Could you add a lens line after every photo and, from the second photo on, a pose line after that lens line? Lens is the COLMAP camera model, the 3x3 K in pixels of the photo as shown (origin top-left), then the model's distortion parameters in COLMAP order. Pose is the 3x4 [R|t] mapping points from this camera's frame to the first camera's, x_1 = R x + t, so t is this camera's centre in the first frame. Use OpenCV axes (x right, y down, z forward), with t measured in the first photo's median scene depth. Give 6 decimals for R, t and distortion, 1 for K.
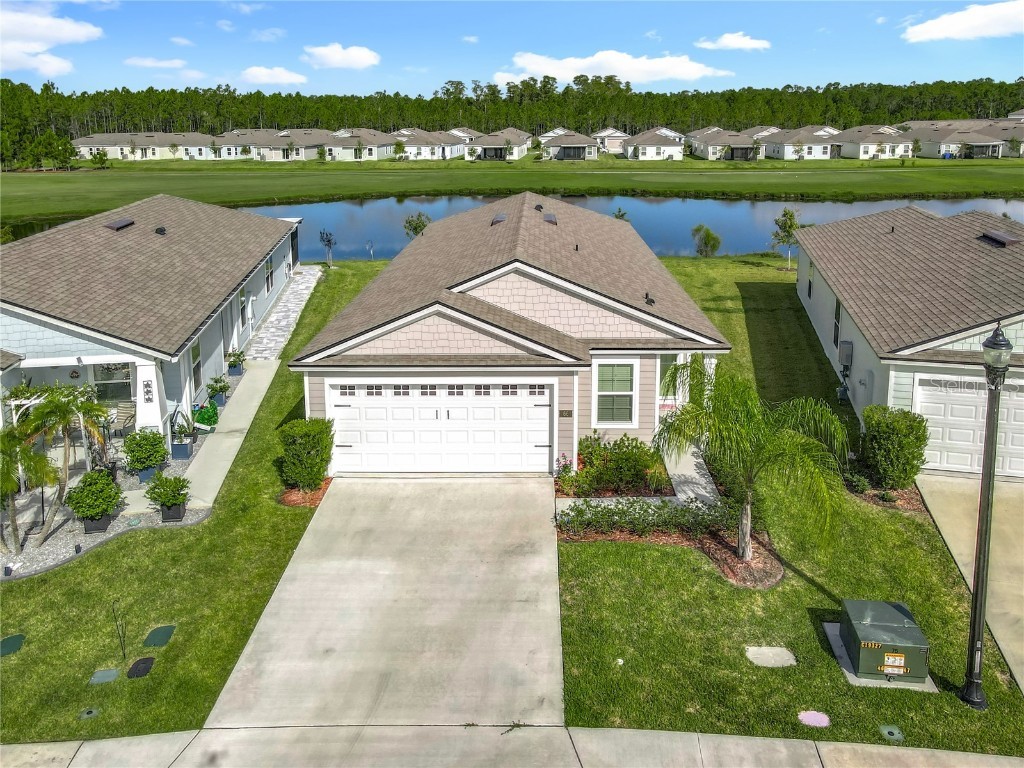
lens RADIAL K [[800.2, 0, 514.2], [0, 800.2, 235.2], [0, 0, 1]] dist [0.010132, -0.001223]
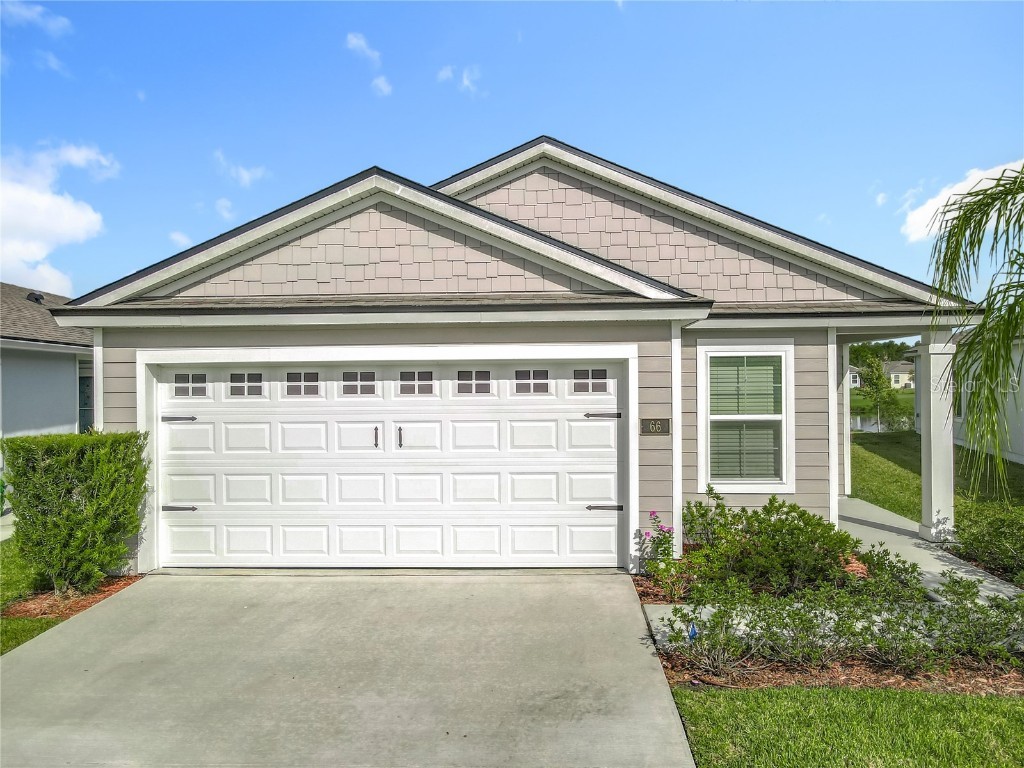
lens RADIAL K [[760.0, 0, 512.0], [0, 760.0, 384.0], [0, 0, 1]] dist [0.010457, 0.010971]
pose [[0.999672, 0.001167, -0.025598, -0.005910], [-0.004830, 0.989639, -0.143496, 0.264126], [0.025166, 0.143573, 0.989320, 0.574282]]
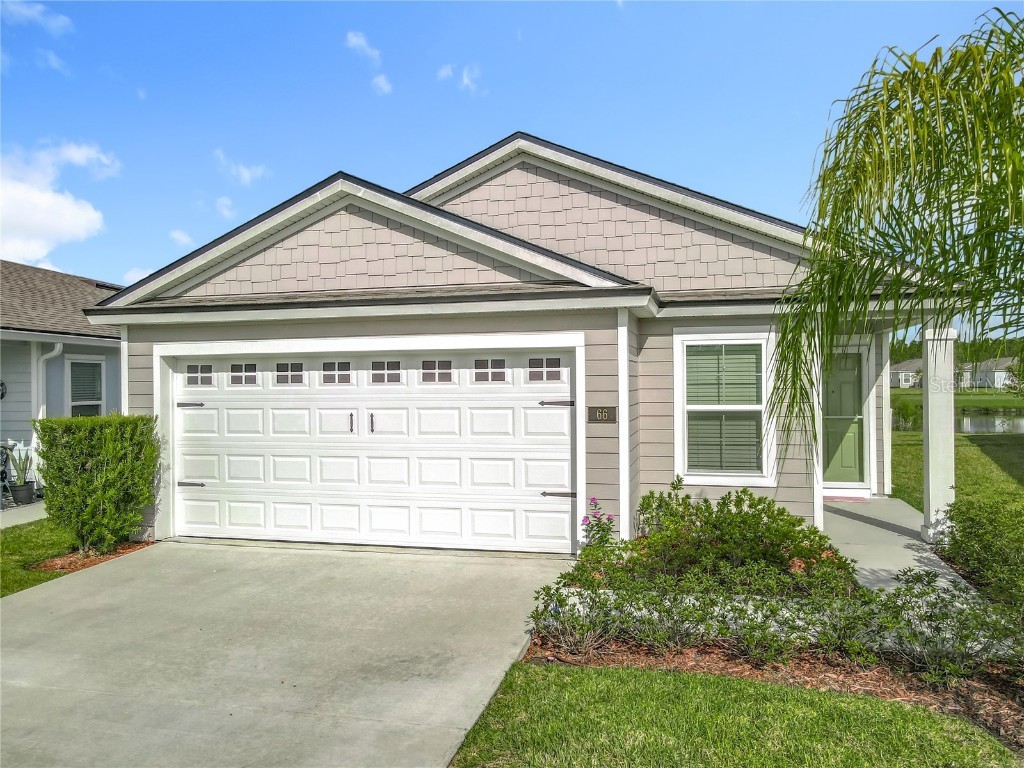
lens RADIAL K [[760.0, 0, 512.0], [0, 760.0, 384.0], [0, 0, 1]] dist [0.010457, 0.010971]
pose [[0.973344, 0.001186, -0.229346, 0.114859], [-0.033942, 0.989720, -0.138930, 0.270552], [0.226823, 0.143011, 0.963379, 0.575048]]
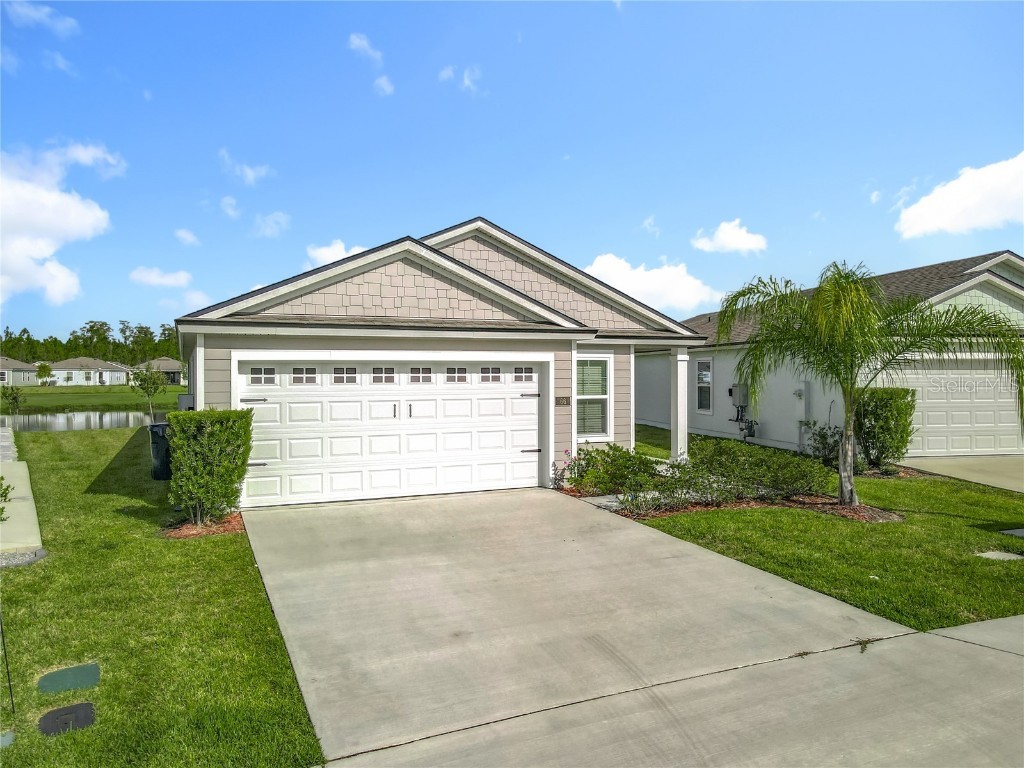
lens RADIAL K [[760.0, 0, 512.0], [0, 760.0, 384.0], [0, 0, 1]] dist [0.010457, 0.010971]
pose [[0.904810, 0.000869, 0.425815, -0.297153], [0.057974, 0.990435, -0.125211, 0.298930], [-0.421851, 0.137979, 0.896105, 0.361565]]
